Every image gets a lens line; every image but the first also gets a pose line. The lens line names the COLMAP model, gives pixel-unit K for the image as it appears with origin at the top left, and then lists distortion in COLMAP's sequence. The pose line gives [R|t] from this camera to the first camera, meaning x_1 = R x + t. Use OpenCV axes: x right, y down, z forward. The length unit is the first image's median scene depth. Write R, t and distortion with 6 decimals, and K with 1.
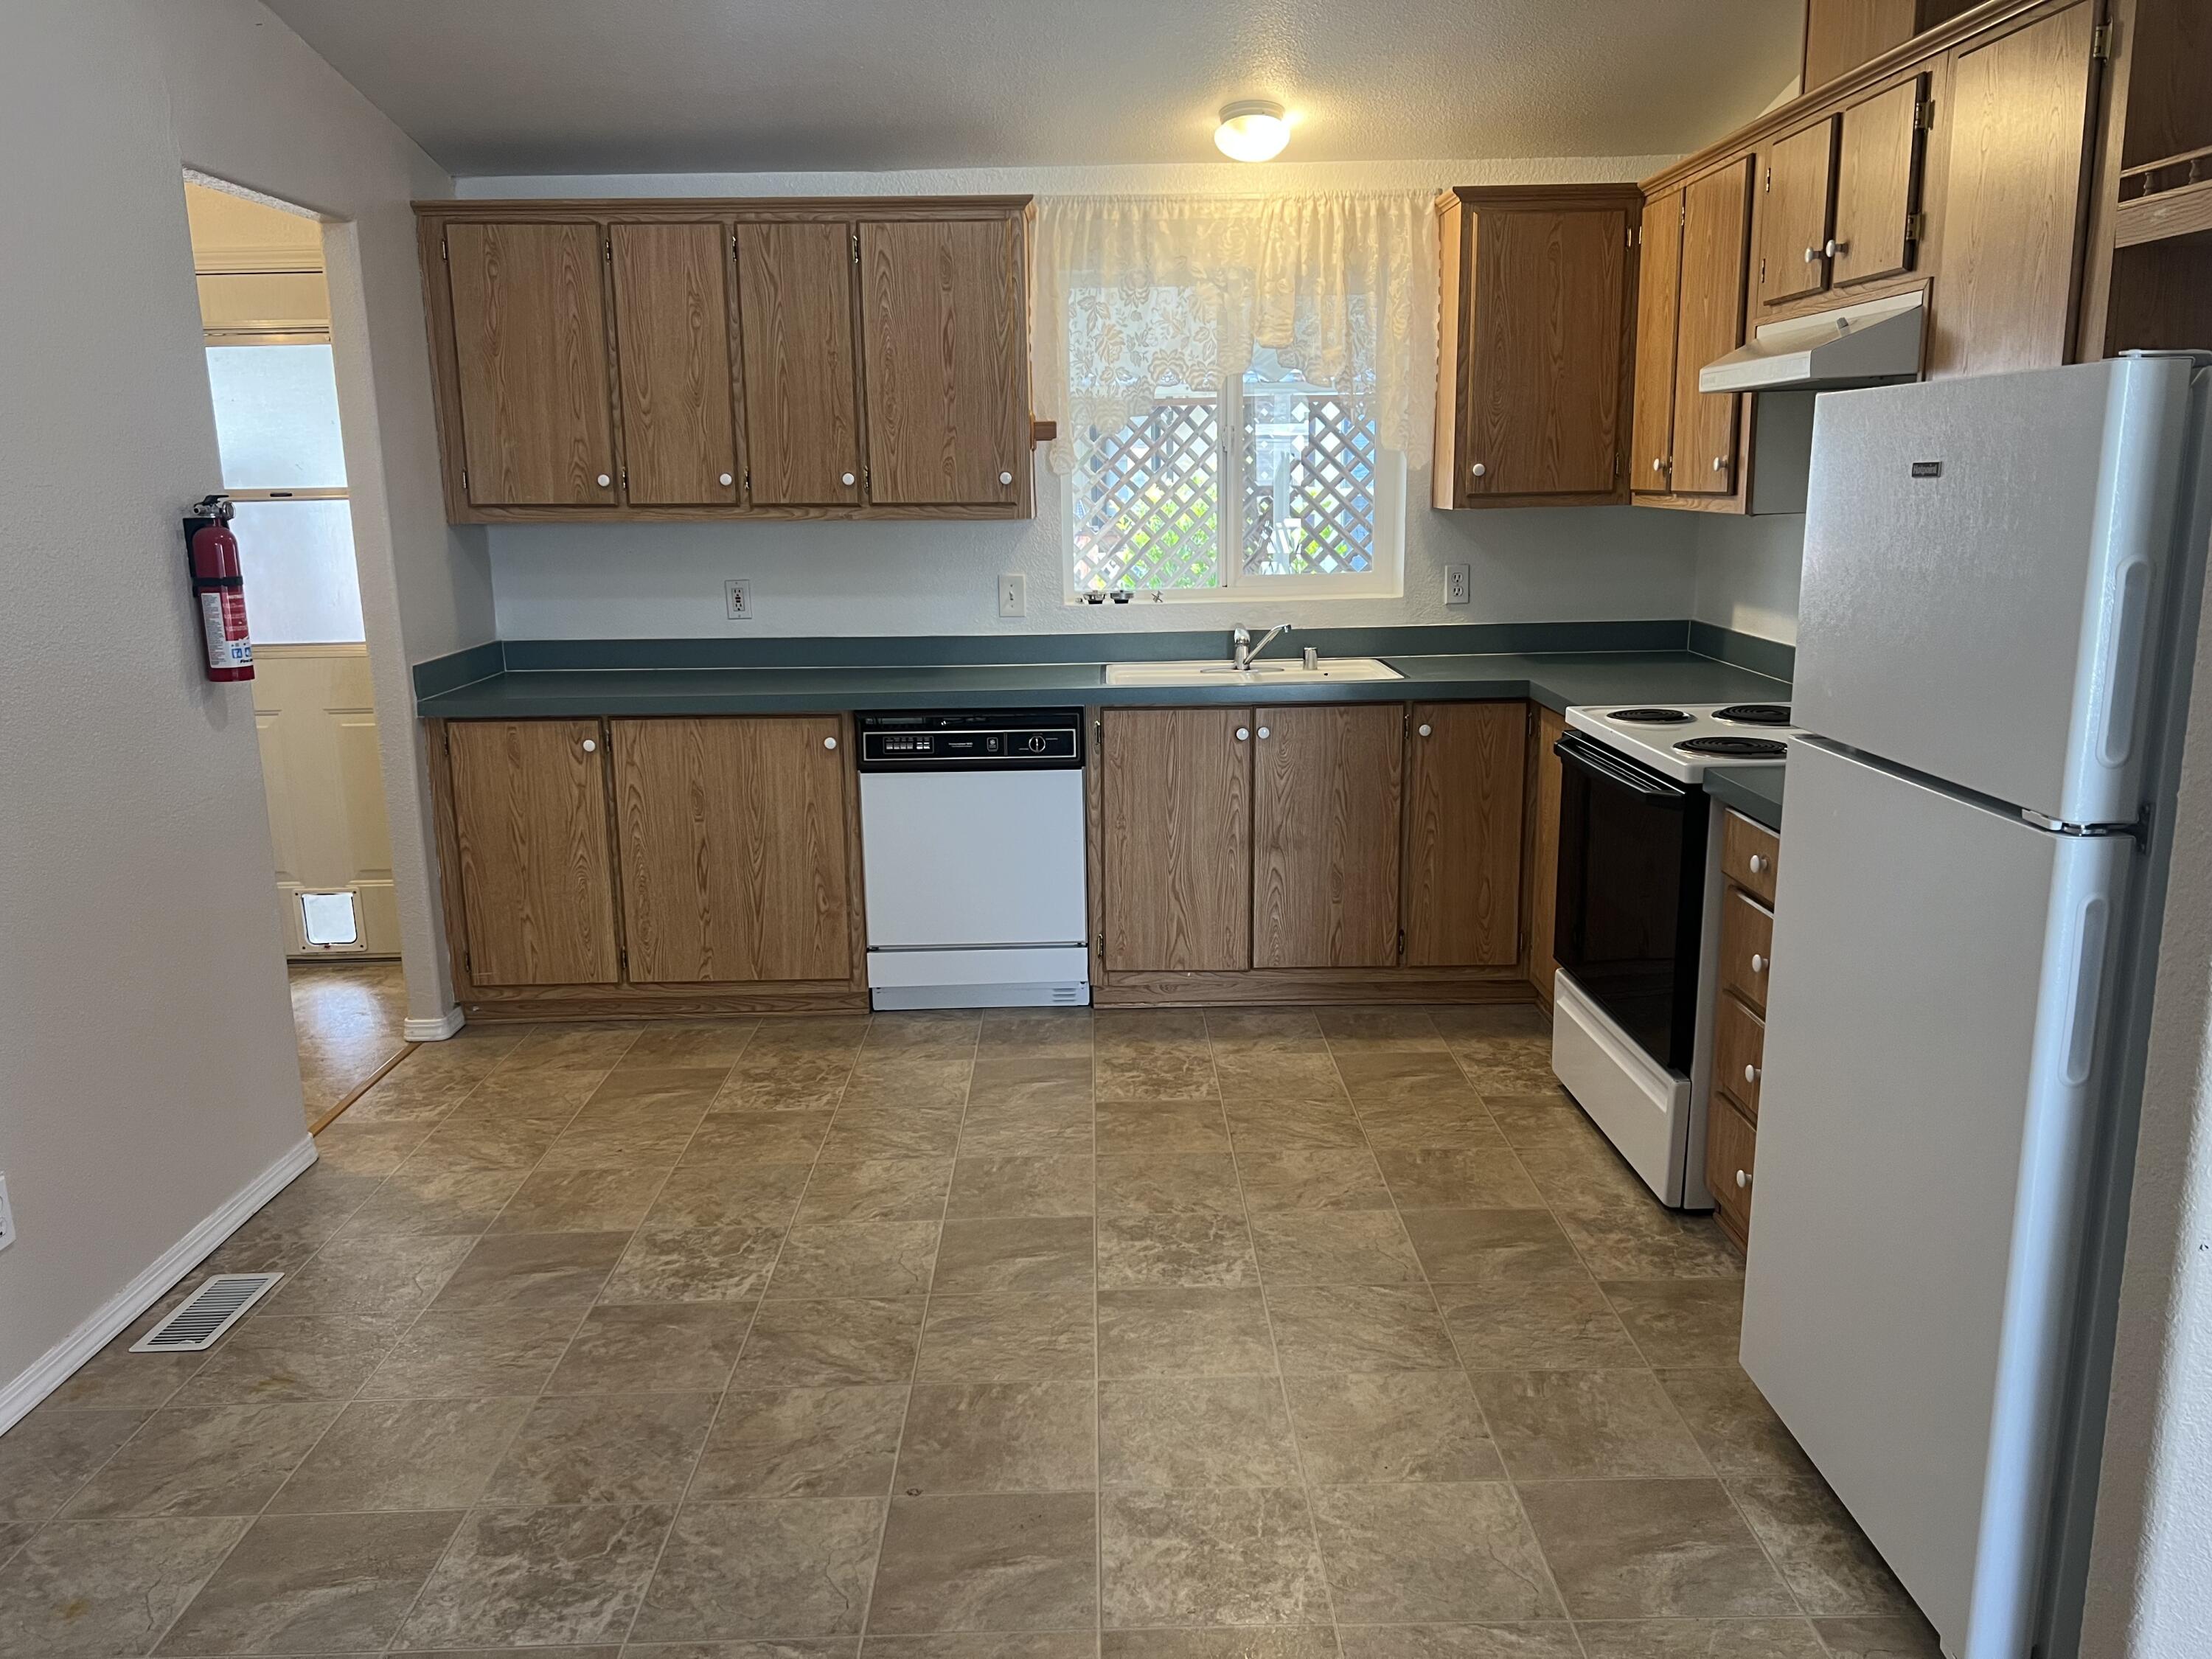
lens RADIAL K [[1657.5, 0, 1111.2], [0, 1657.5, 842.3], [0, 0, 1]] dist [0.063804, -0.080622]
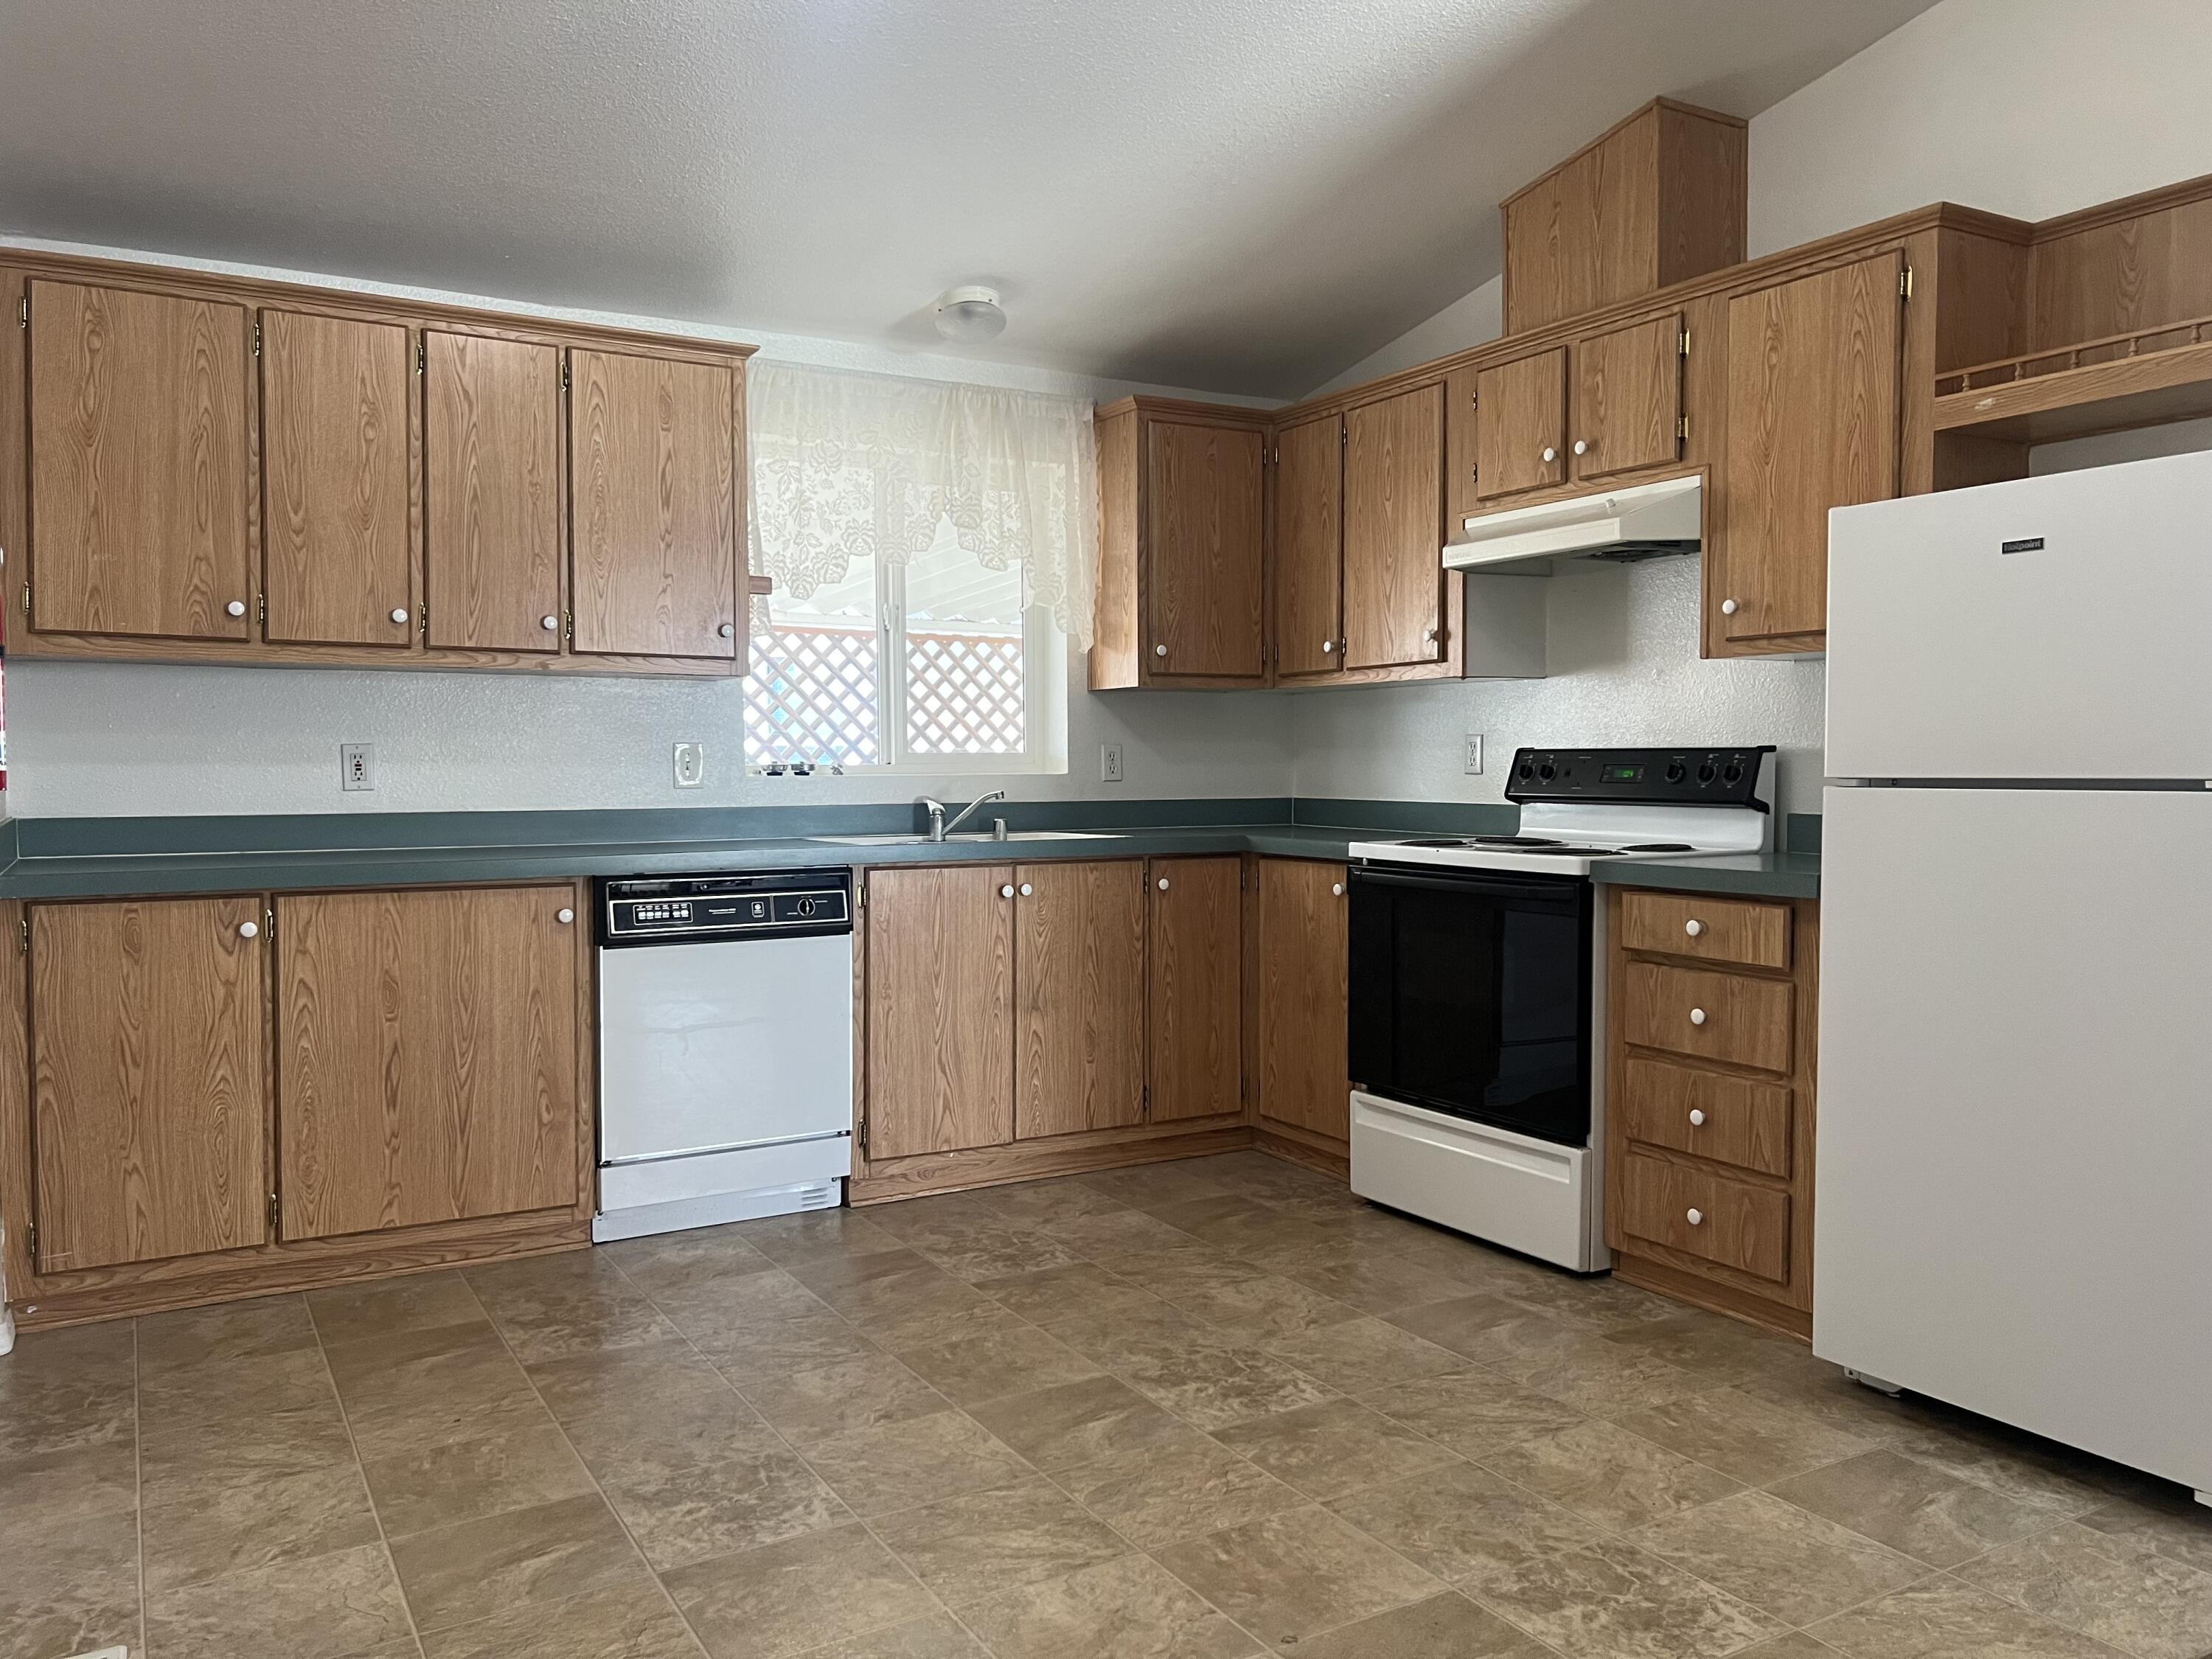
lens RADIAL K [[1657.5, 0, 1117.3], [0, 1657.5, 834.5], [0, 0, 1]] dist [0.063804, -0.080622]
pose [[0.868173, -0.007687, 0.496203, -0.348785], [0.097176, 0.983156, -0.154792, 0.058740], [-0.486655, 0.182606, 0.854296, 0.128327]]
